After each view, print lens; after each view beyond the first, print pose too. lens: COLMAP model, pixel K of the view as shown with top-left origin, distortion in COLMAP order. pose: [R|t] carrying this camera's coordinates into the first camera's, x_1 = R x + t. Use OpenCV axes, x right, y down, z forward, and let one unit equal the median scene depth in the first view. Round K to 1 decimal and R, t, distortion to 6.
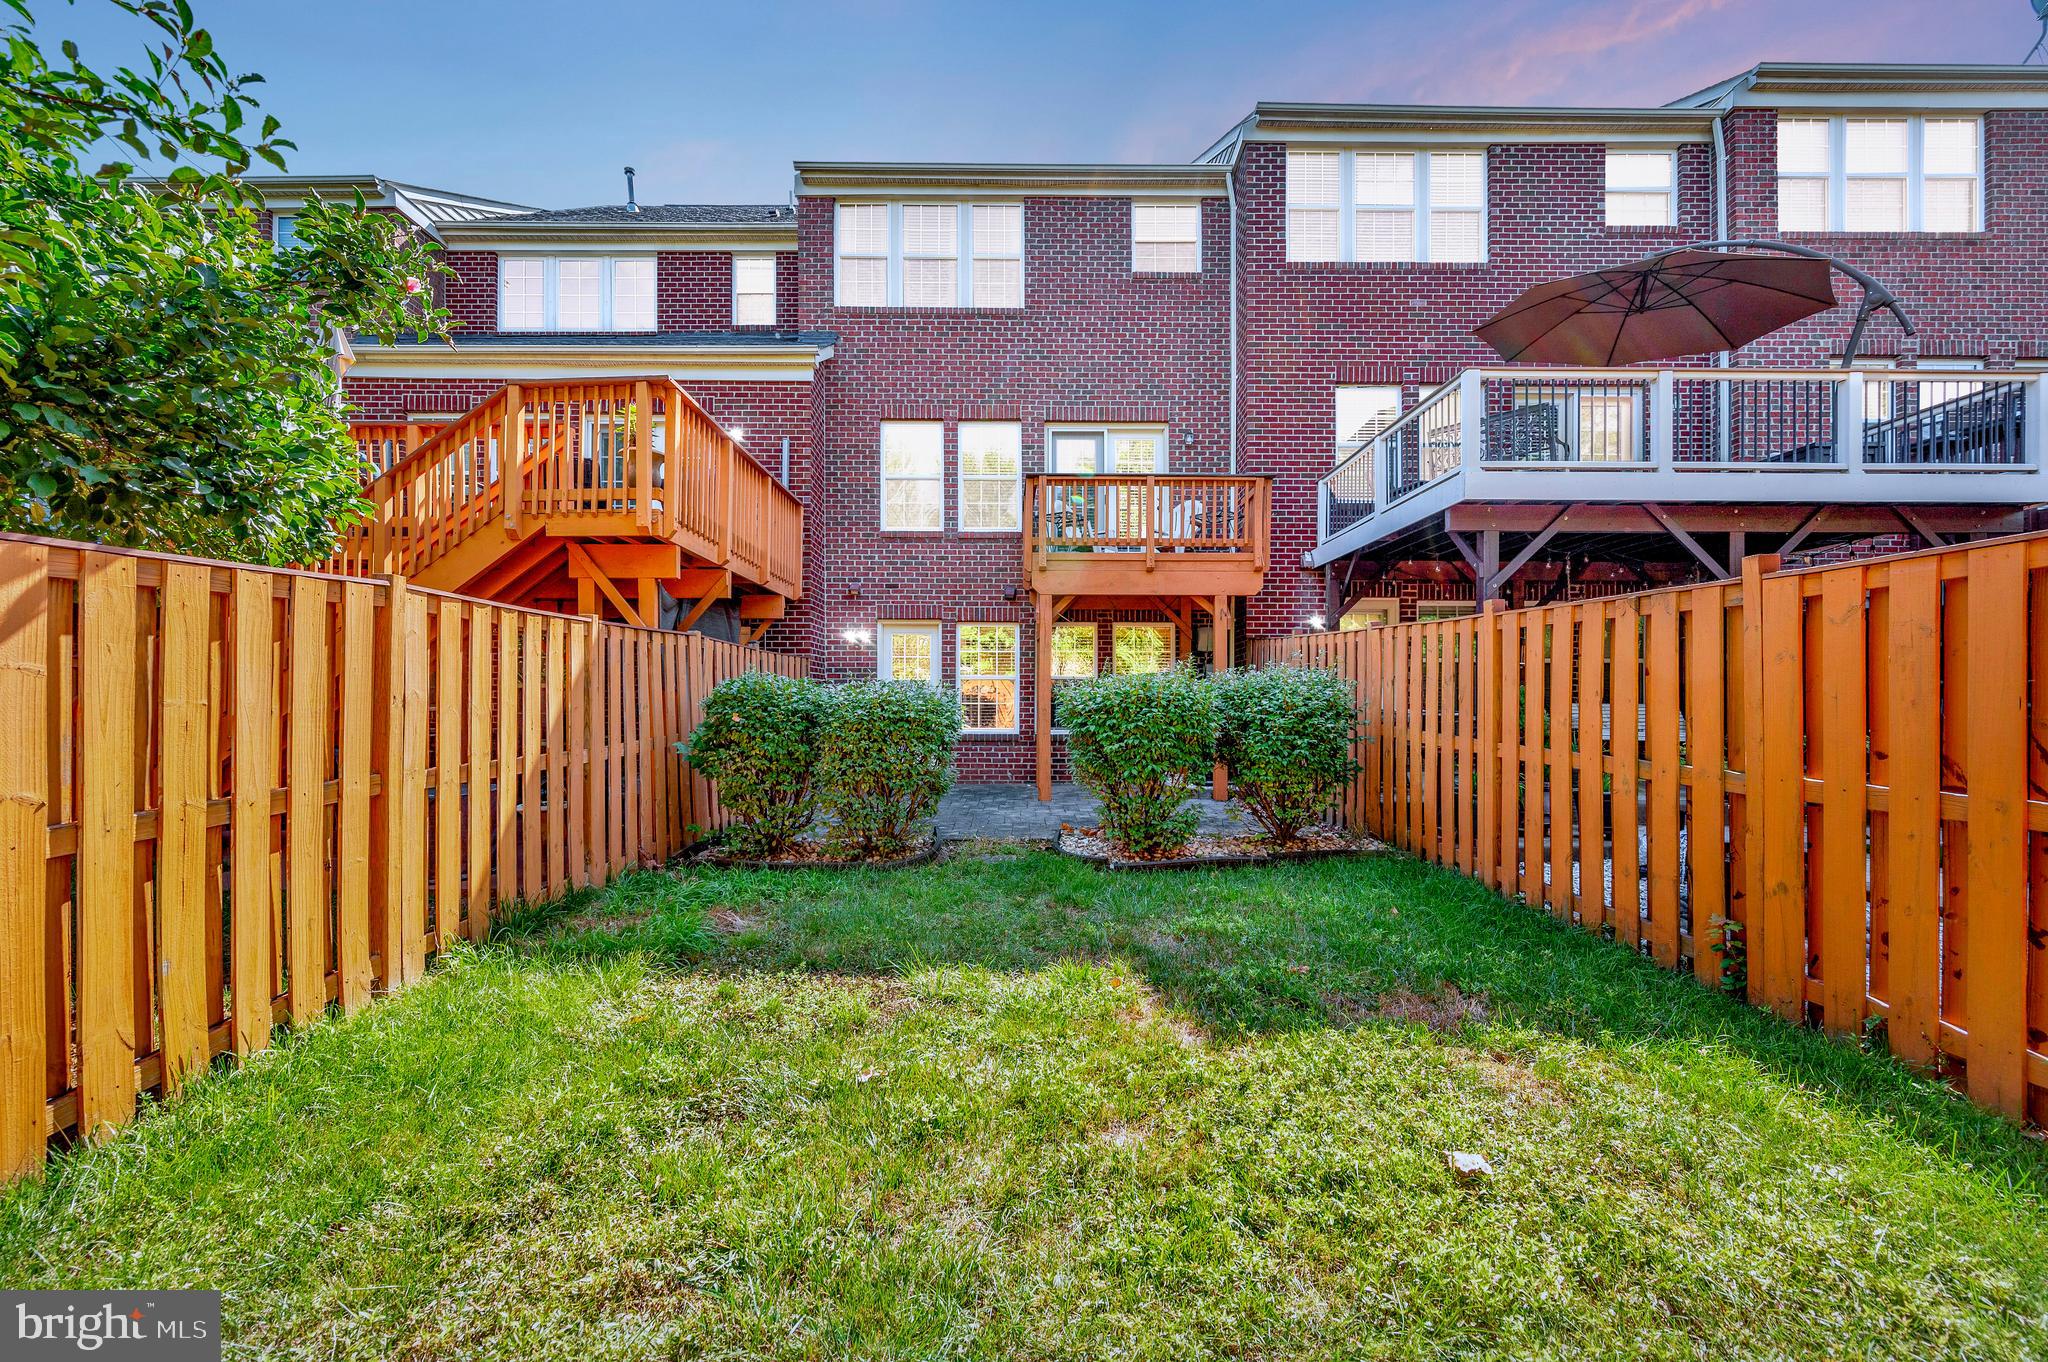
lens RADIAL K [[912.3, 0, 1026.9], [0, 912.3, 697.8], [0, 0, 1]] dist [0.000393, 0.000059]
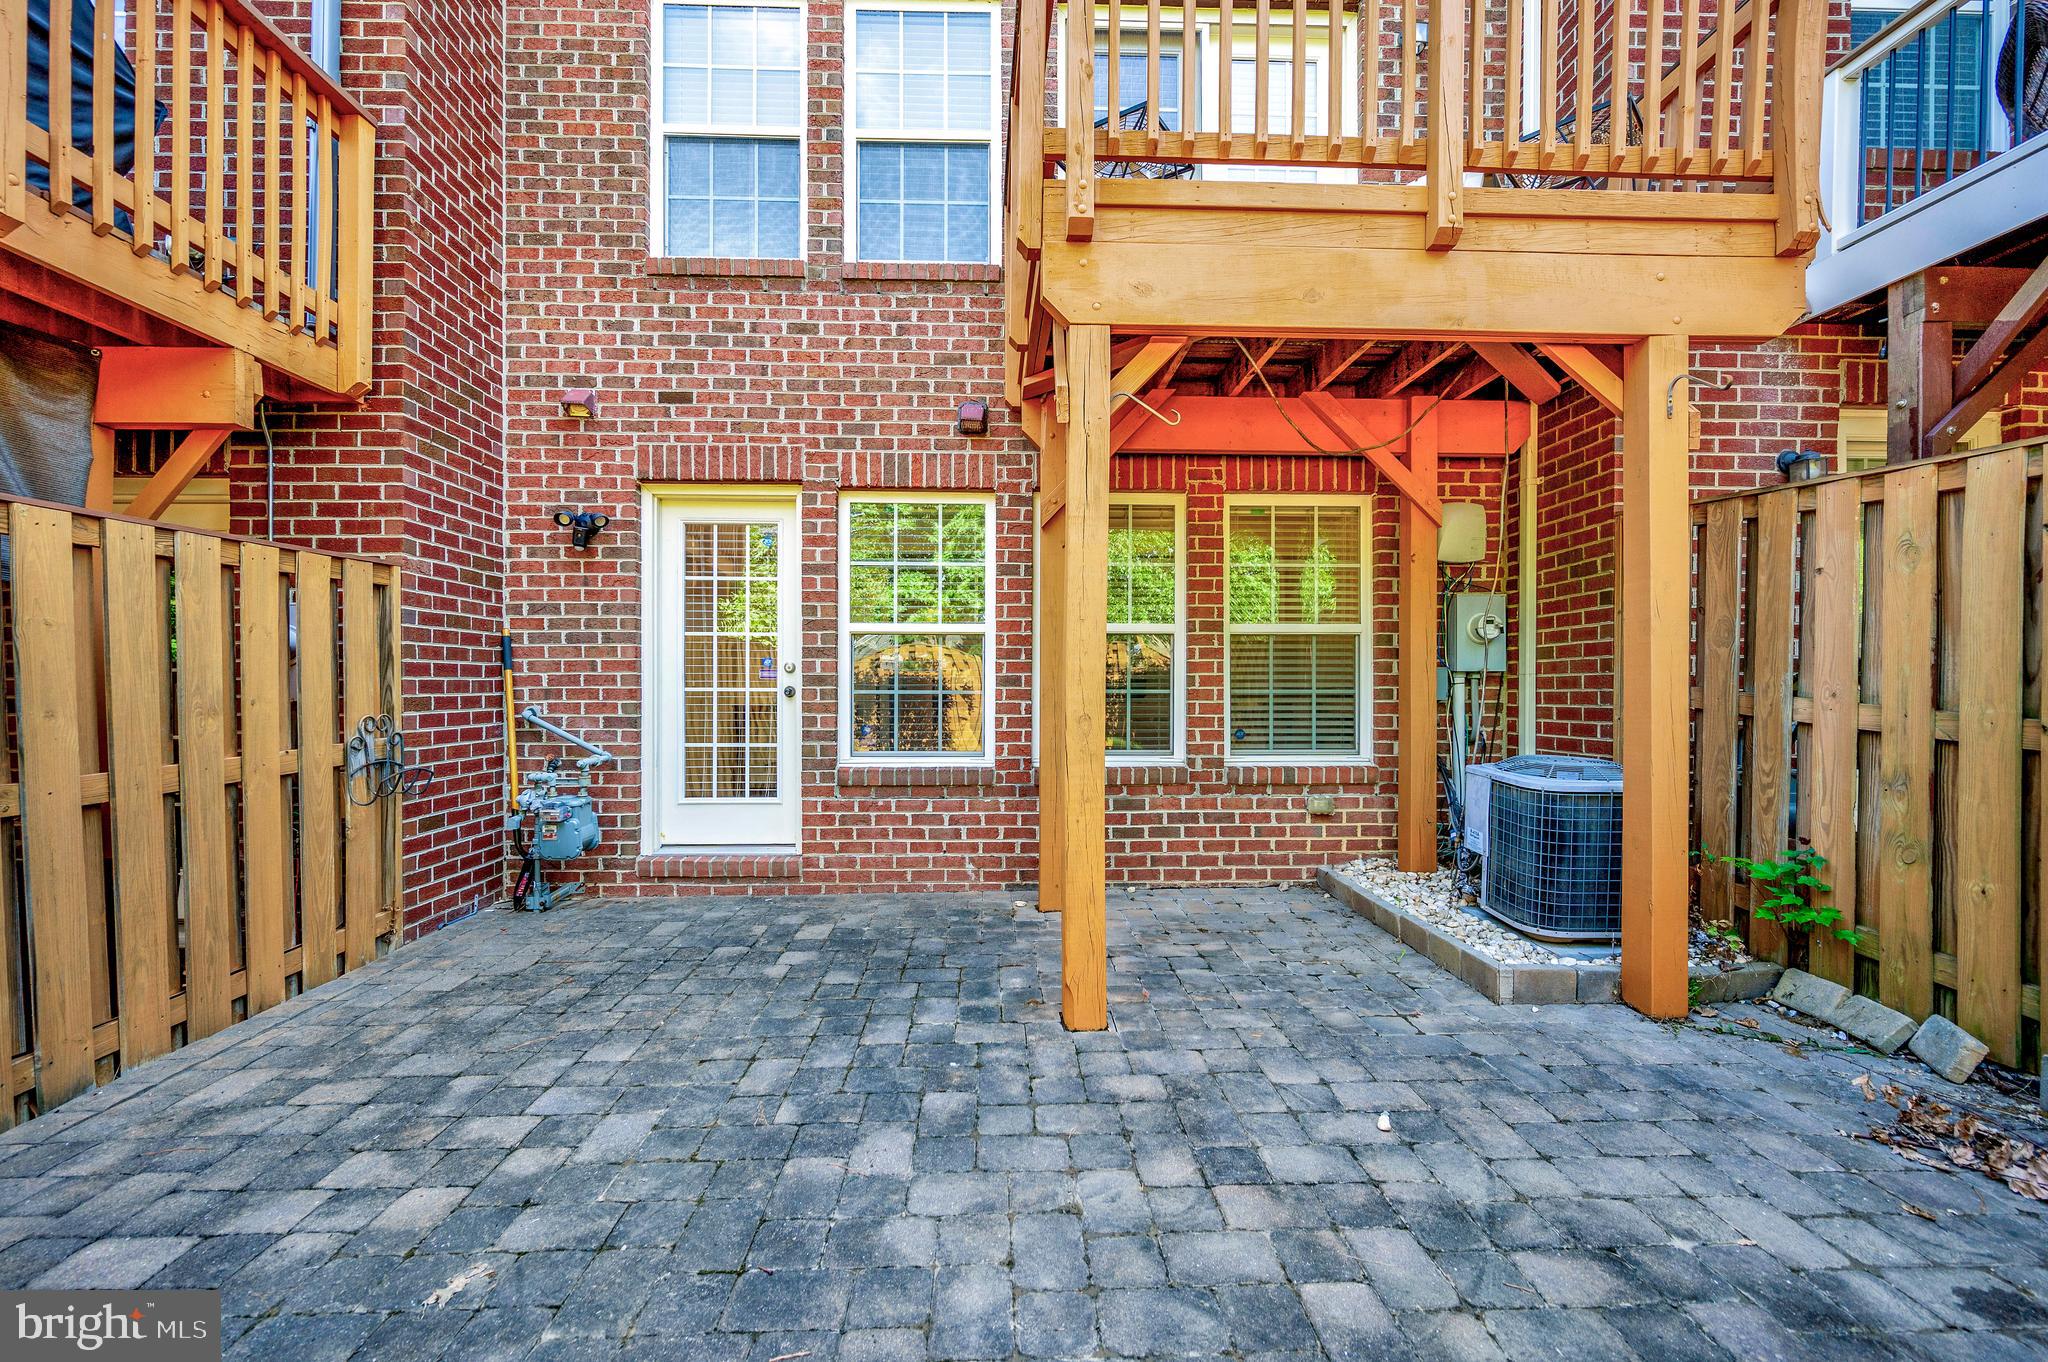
lens RADIAL K [[912.3, 0, 1026.9], [0, 912.3, 697.8], [0, 0, 1]] dist [0.000393, 0.000059]
pose [[0.999439, 0.000036, 0.033492, -0.007890], [-0.000540, 0.999887, 0.015053, 0.002860], [-0.033488, -0.015062, 0.999326, 0.597924]]
